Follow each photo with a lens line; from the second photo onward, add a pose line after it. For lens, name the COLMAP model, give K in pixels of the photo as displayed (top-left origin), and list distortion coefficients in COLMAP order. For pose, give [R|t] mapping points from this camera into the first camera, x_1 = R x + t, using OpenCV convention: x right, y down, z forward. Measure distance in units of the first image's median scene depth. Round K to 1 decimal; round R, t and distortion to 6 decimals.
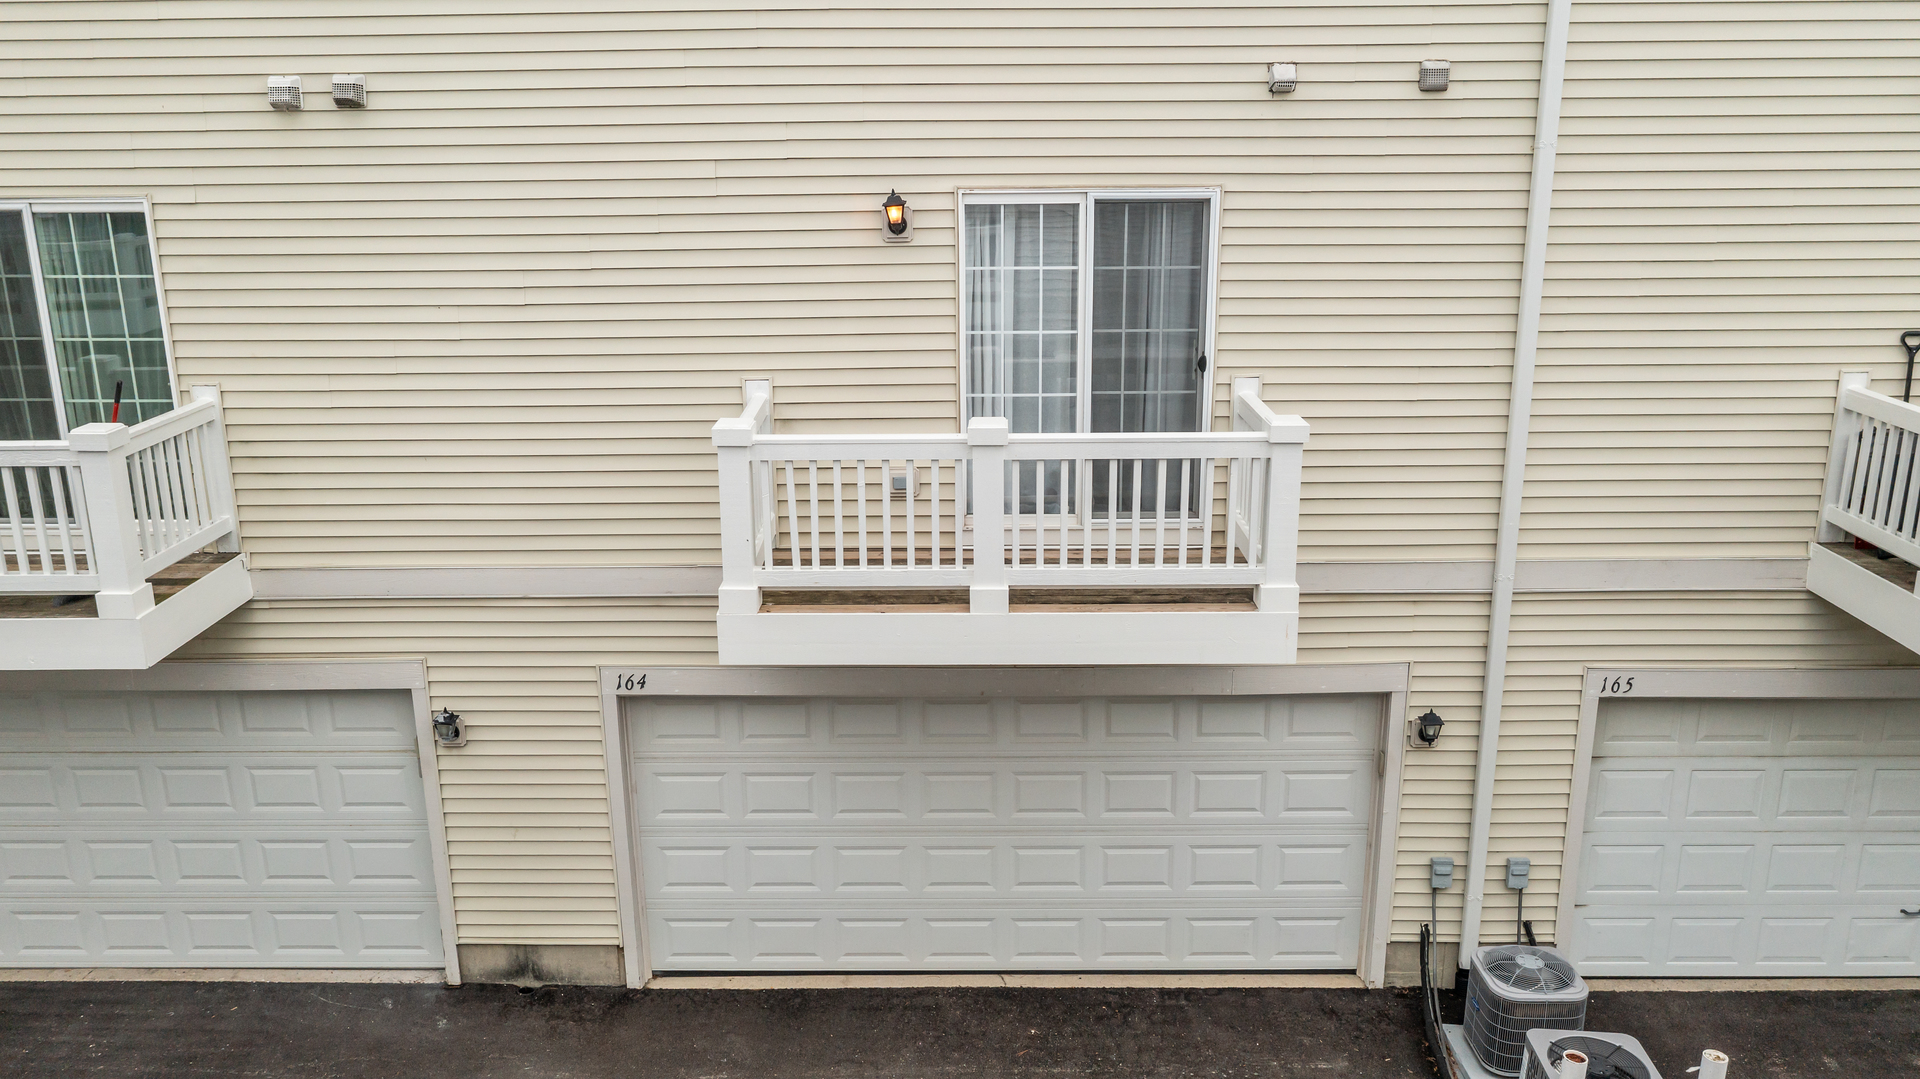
lens RADIAL K [[1544.5, 0, 960.0], [0, 1544.5, 539.5], [0, 0, 1]] dist [-0.005053, 0.006782]
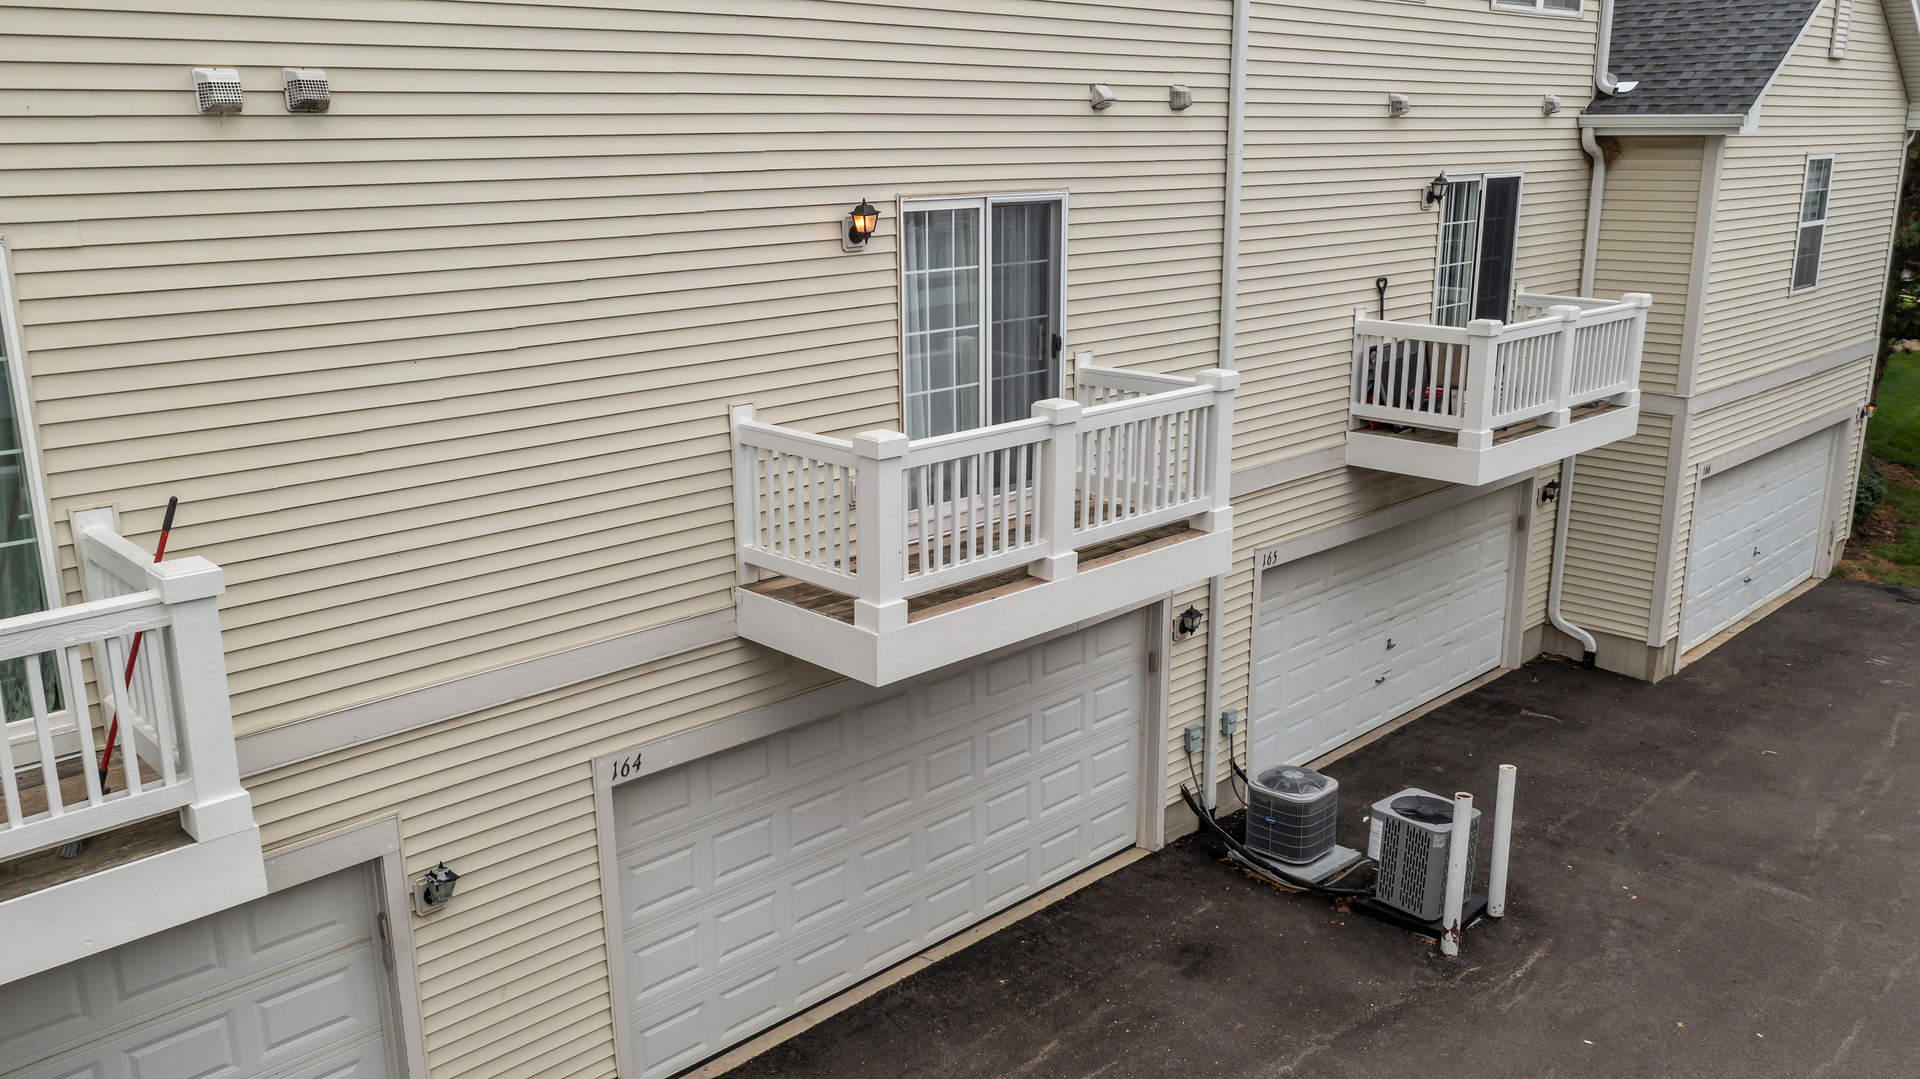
lens RADIAL K [[1519.4, 0, 960.0], [0, 1519.4, 539.5], [0, 0, 1]] dist [-0.004453, 0.004350]
pose [[0.707857, -0.179301, 0.683219, -0.692867], [0.199741, 0.978579, 0.049871, -0.042788], [-0.677526, 0.101165, 0.728508, 0.241973]]
